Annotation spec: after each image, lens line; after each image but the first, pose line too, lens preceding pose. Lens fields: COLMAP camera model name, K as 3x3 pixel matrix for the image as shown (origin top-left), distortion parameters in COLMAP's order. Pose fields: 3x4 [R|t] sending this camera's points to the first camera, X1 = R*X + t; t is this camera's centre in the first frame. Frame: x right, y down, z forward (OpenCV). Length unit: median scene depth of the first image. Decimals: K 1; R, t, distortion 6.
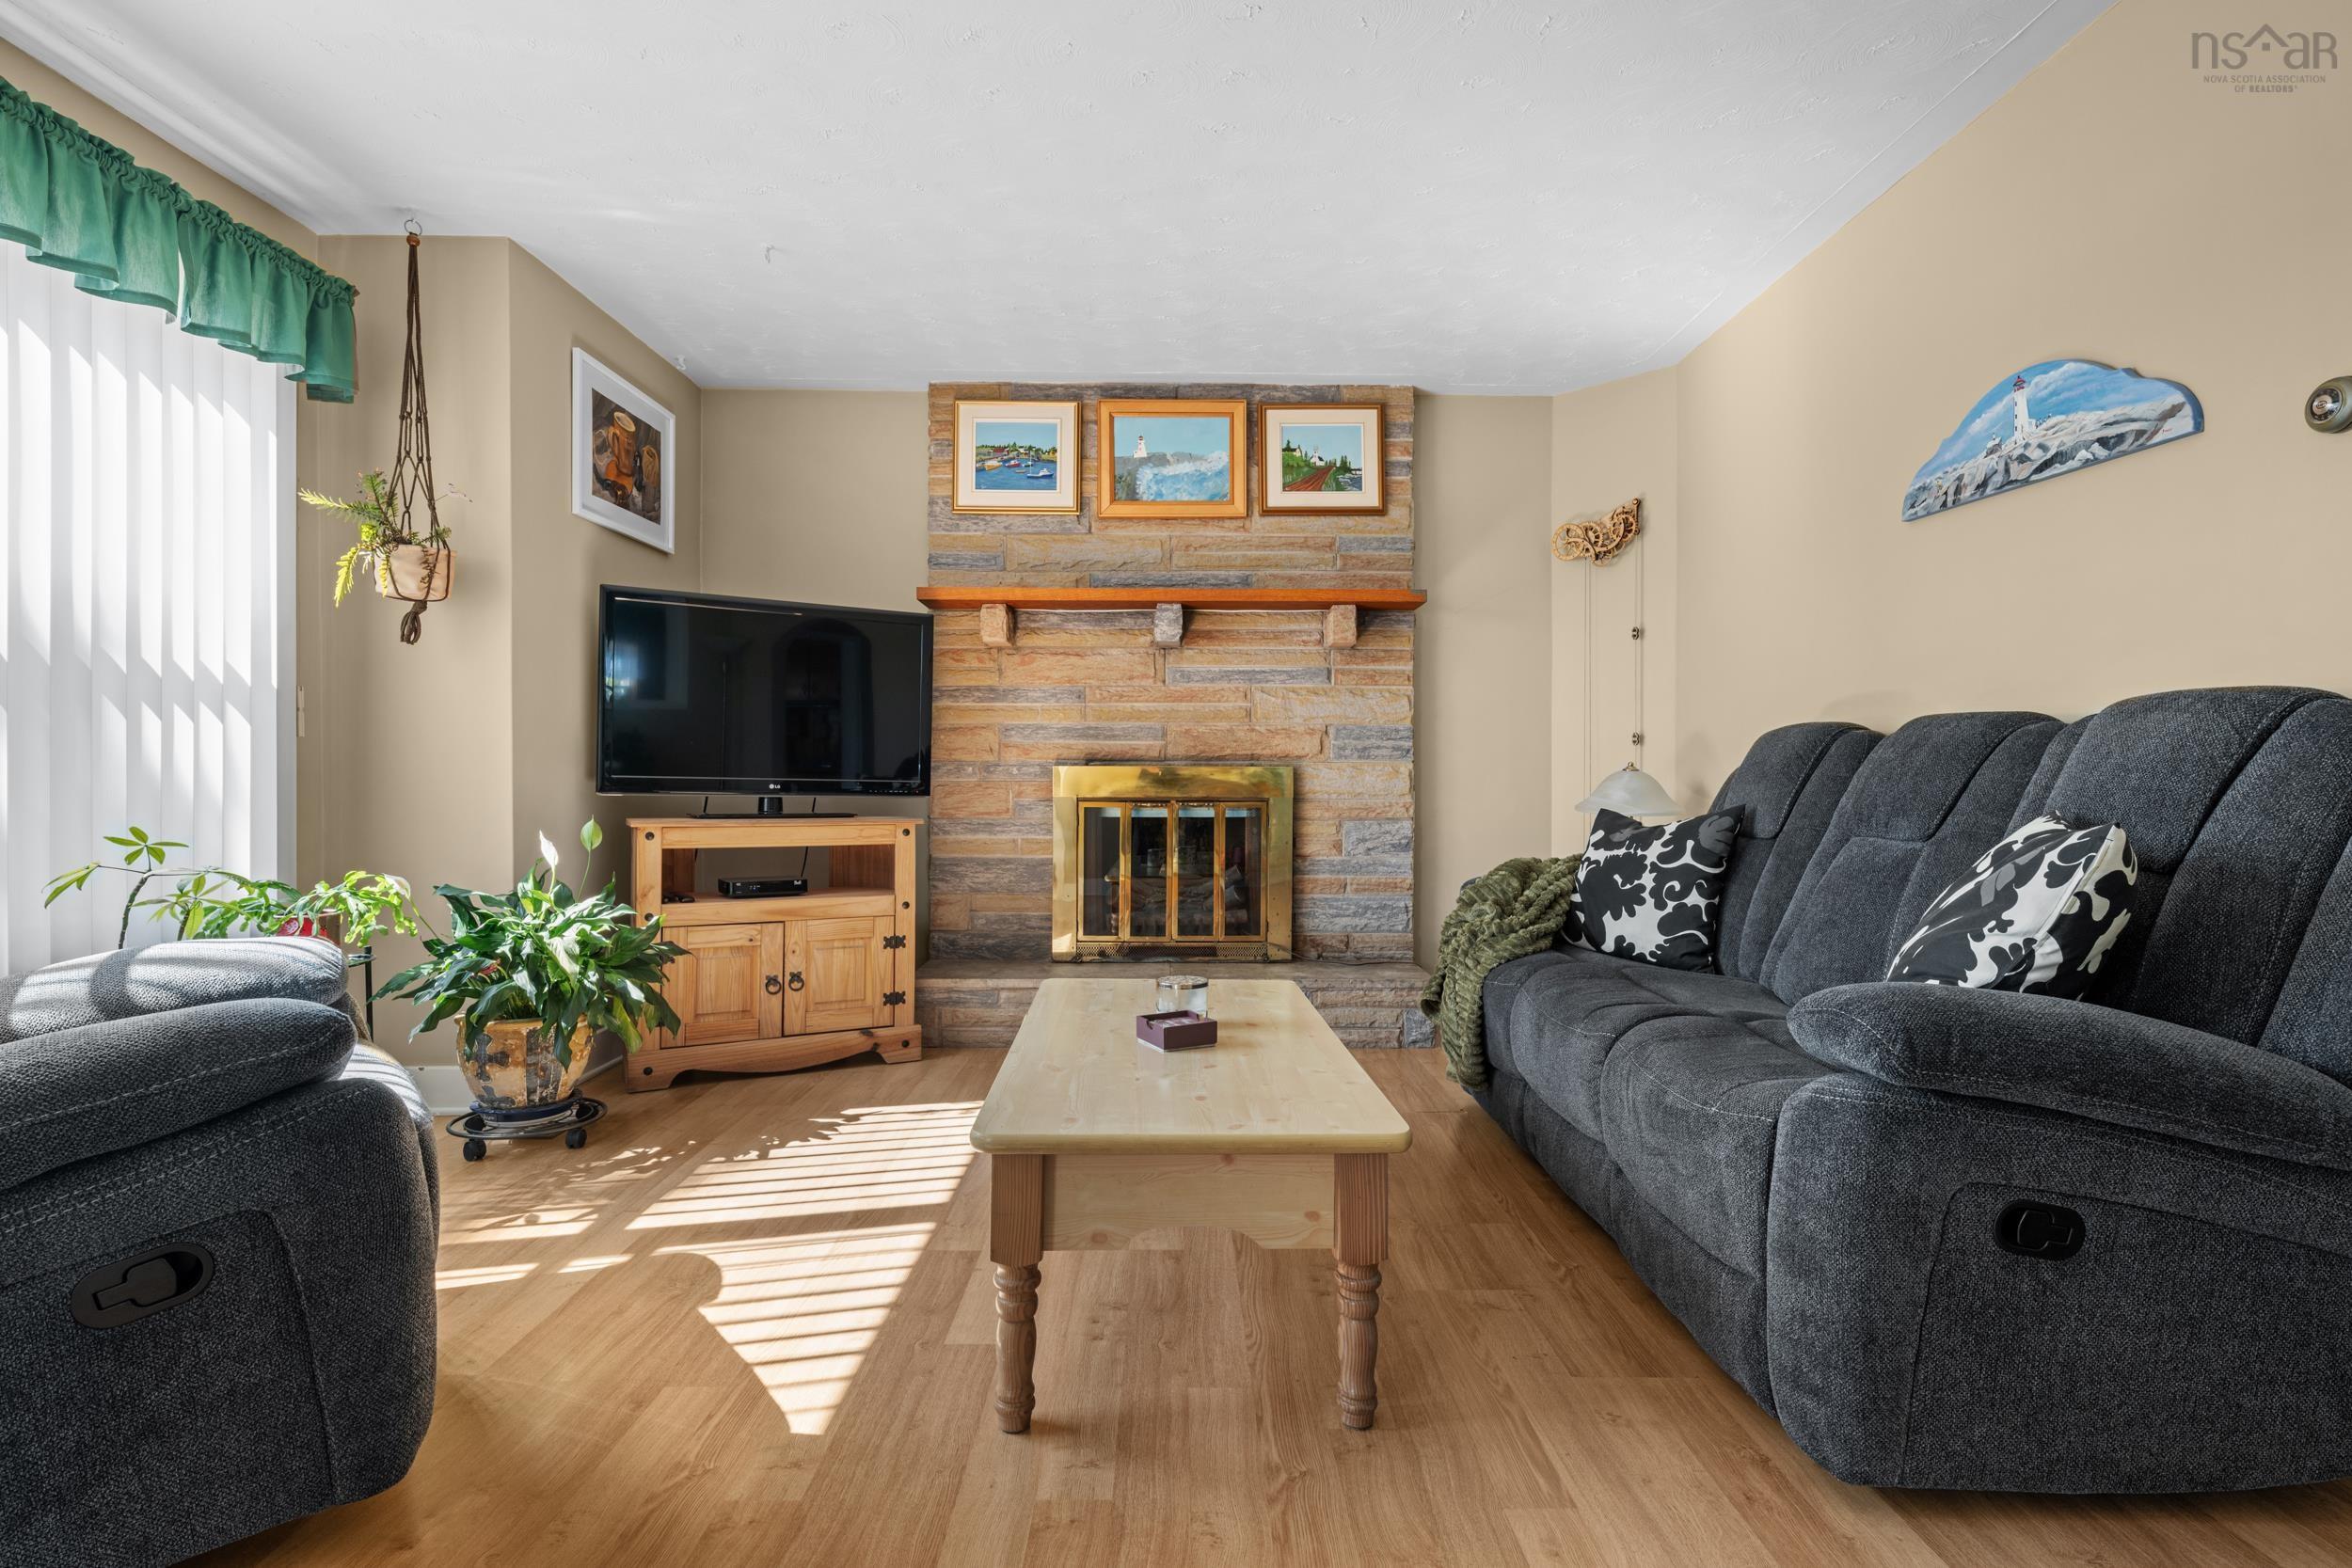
lens RADIAL K [[1146.5, 0, 1175.7], [0, 1146.5, 777.0], [0, 0, 1]] dist [-0.000264, -0.001087]
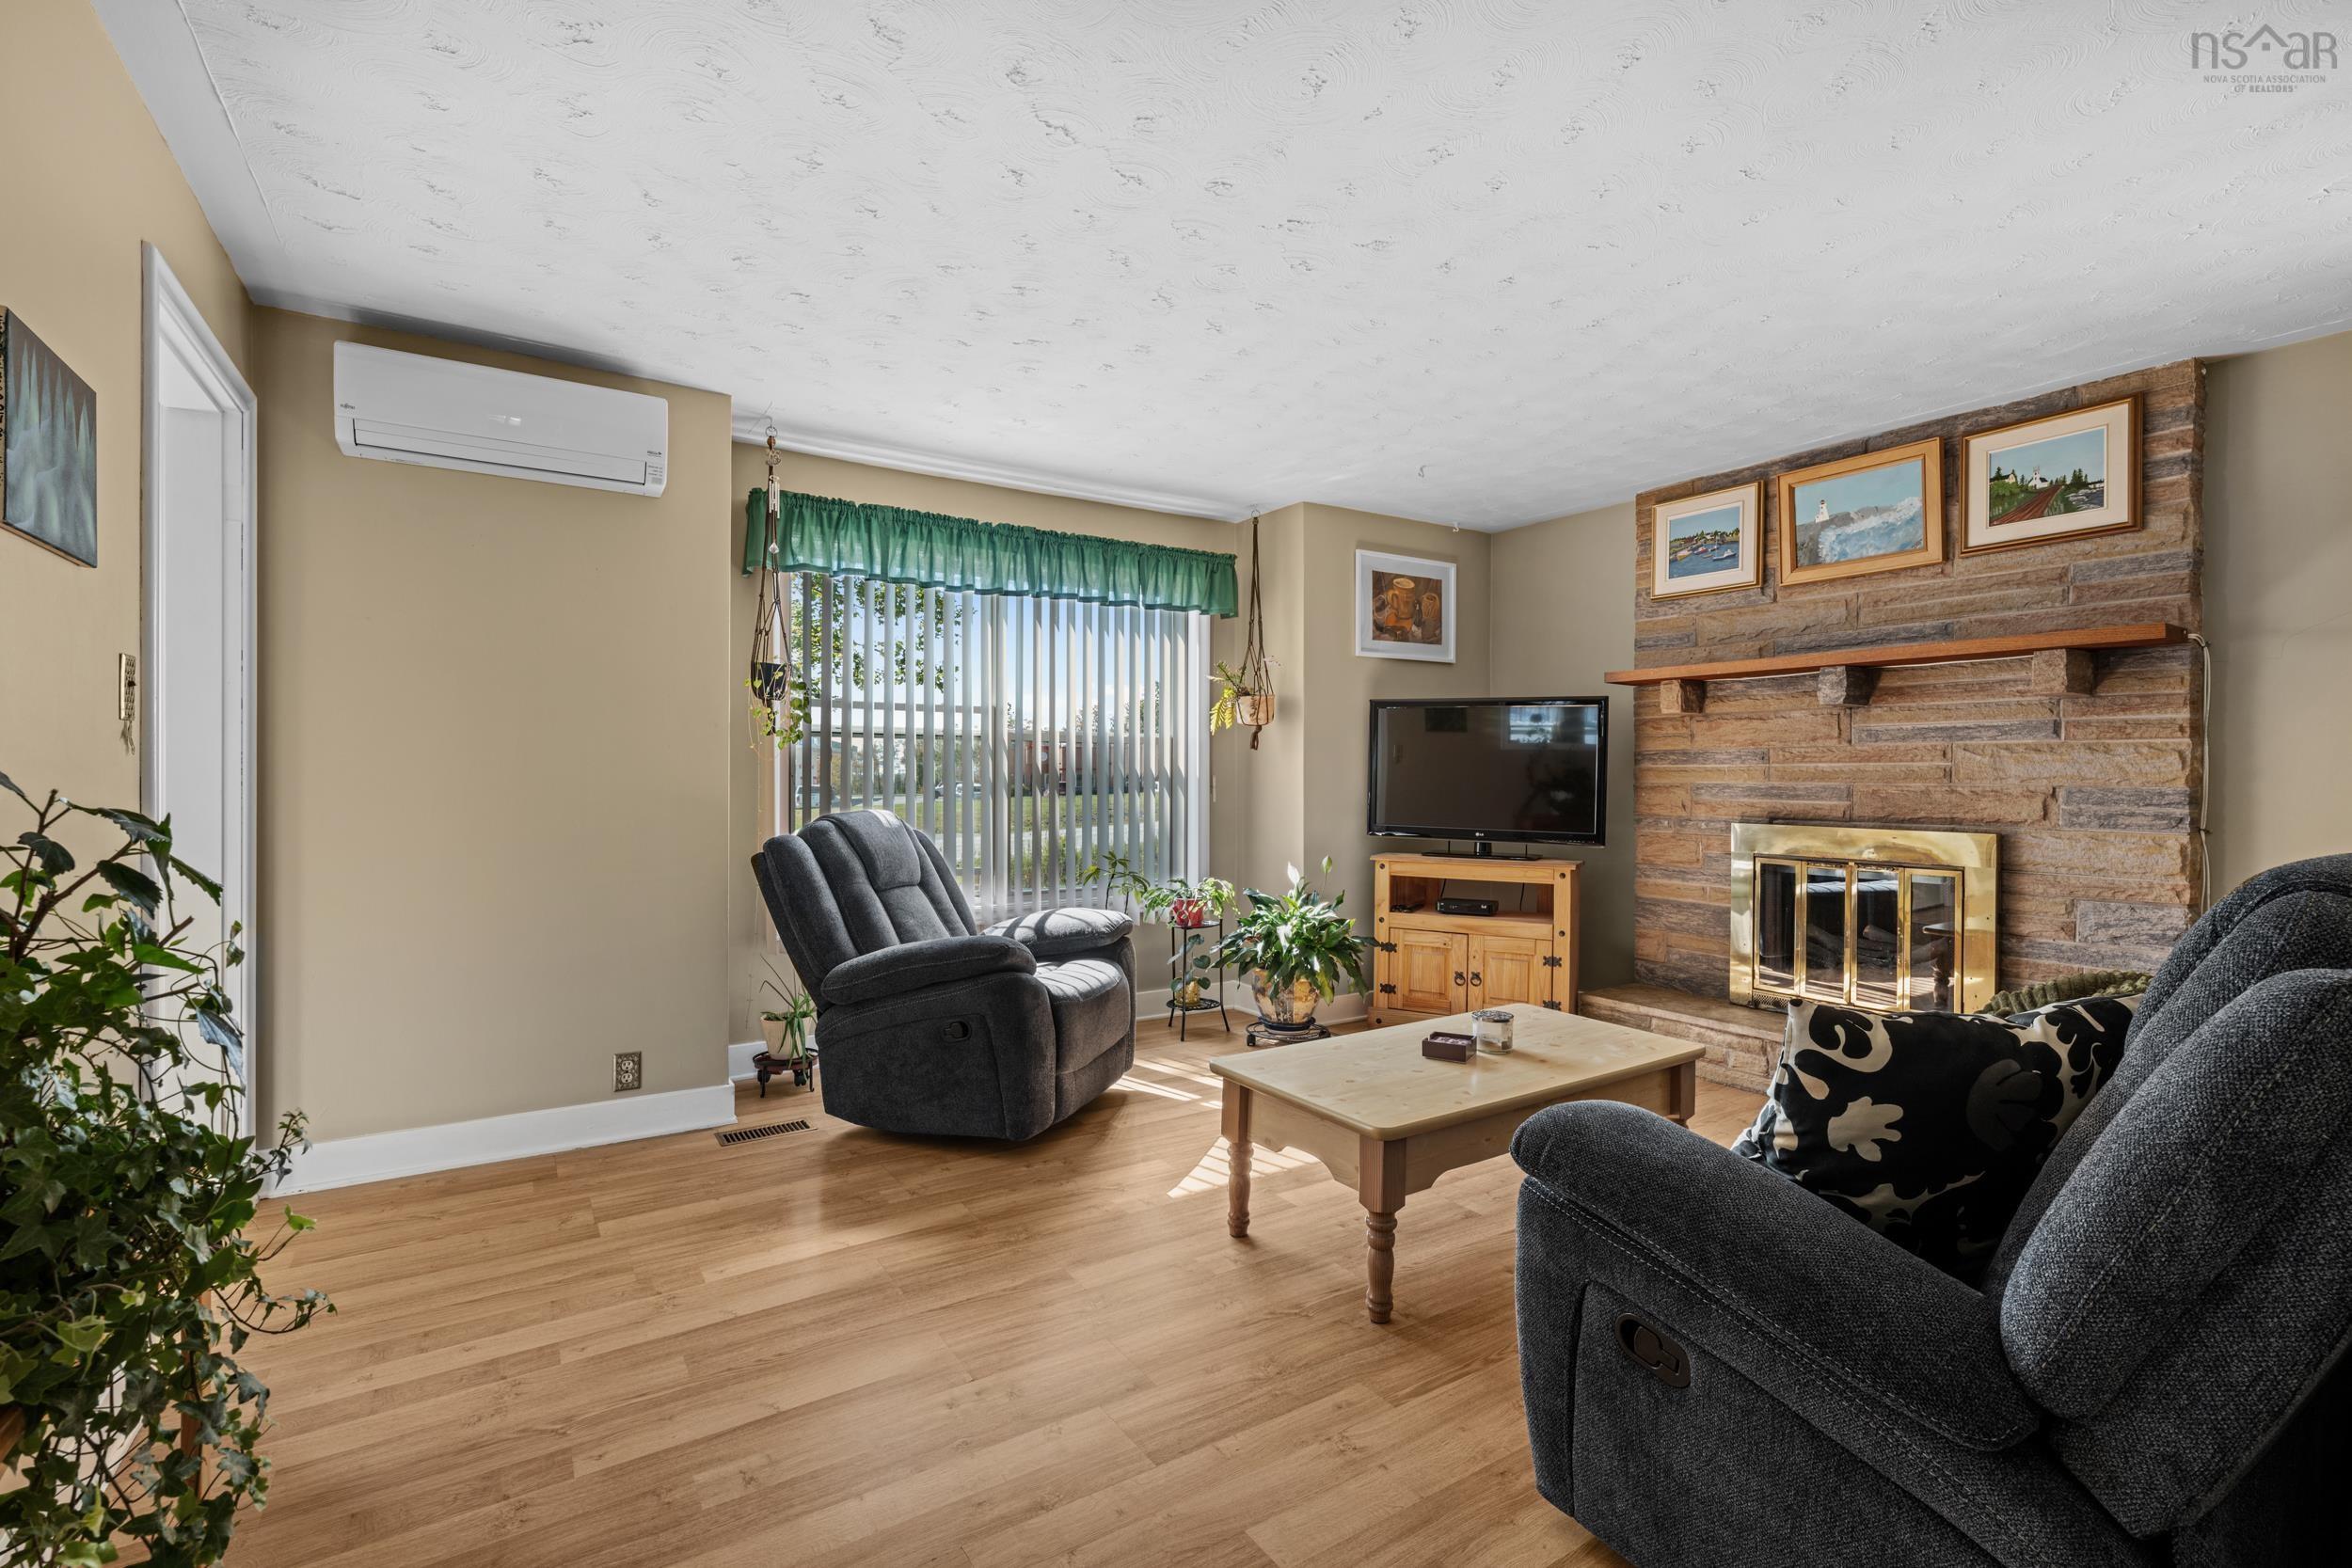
lens RADIAL K [[1046.8, 0, 1168.9], [0, 1046.8, 784.5], [0, 0, 1]] dist [-0.002715, 0.001053]
pose [[0.532687, 0.006162, -0.846290, 0.443649], [-0.000541, 0.999976, 0.006941, -0.052325], [0.846312, -0.003240, 0.532677, 0.020002]]
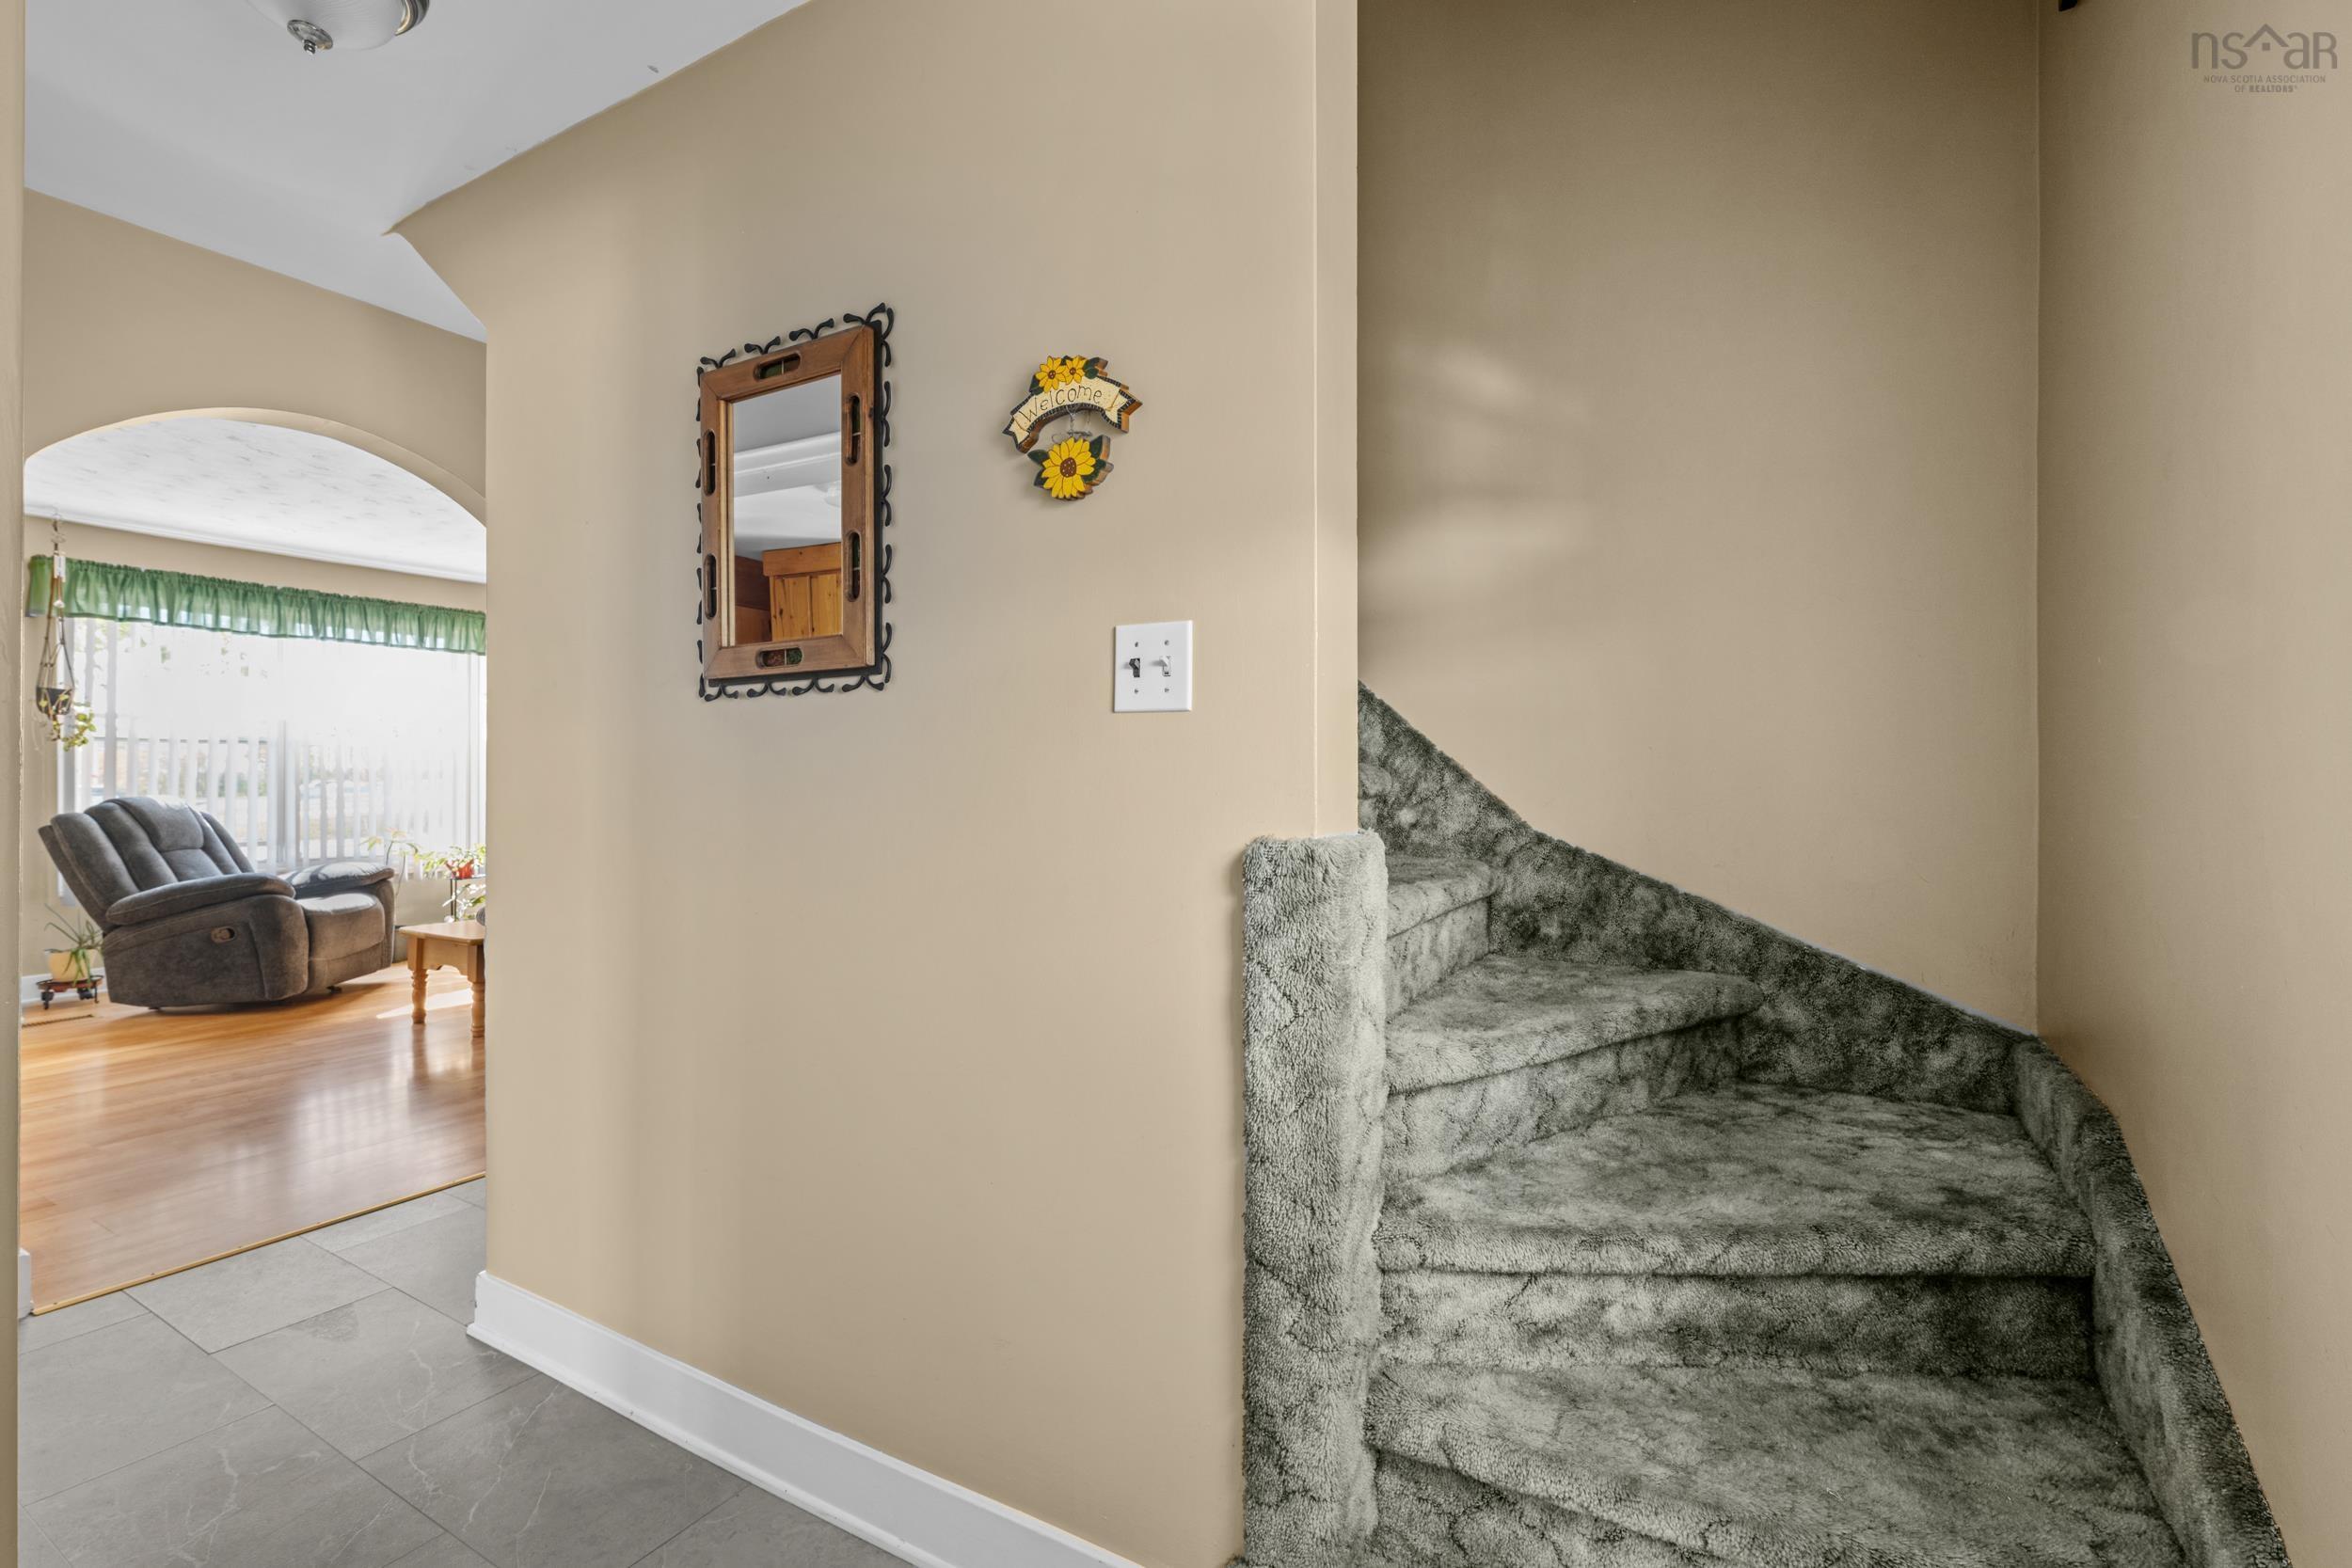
lens RADIAL K [[1046.8, 0, 1187.8], [0, 1046.8, 776.9], [0, 0, 1]] dist [-0.002715, 0.001053]
pose [[0.863562, -0.002540, -0.504236, 1.225057], [0.002660, 0.999996, -0.000482, -0.042383], [0.504235, -0.000925, 0.863566, -0.169995]]
